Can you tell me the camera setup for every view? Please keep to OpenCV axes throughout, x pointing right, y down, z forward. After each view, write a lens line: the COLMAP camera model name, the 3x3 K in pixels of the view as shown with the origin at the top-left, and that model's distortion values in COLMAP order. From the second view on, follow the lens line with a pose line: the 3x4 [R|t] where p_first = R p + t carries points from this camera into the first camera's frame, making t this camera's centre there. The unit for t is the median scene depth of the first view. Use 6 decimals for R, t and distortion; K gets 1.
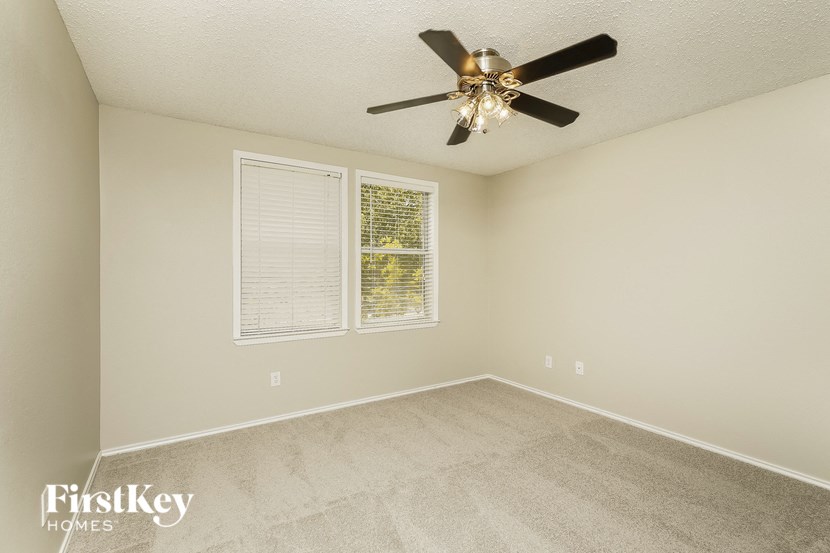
lens RADIAL K [[369.3, 0, 415.0], [0, 369.3, 276.5], [0, 0, 1]] dist [-0.001124, -0.000024]
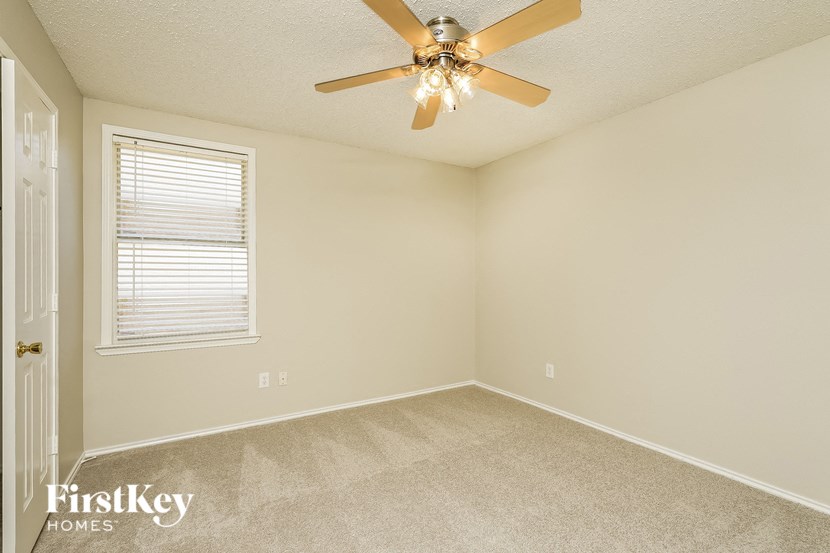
lens RADIAL K [[376.3, 0, 415.1], [0, 376.3, 274.2], [0, 0, 1]] dist [-0.004115, 0.000007]
pose [[0.999472, 0.004049, -0.032244, 0.120268], [-0.004065, 0.999992, -0.000420, -0.000846], [0.032242, 0.000551, 0.999480, 0.078767]]
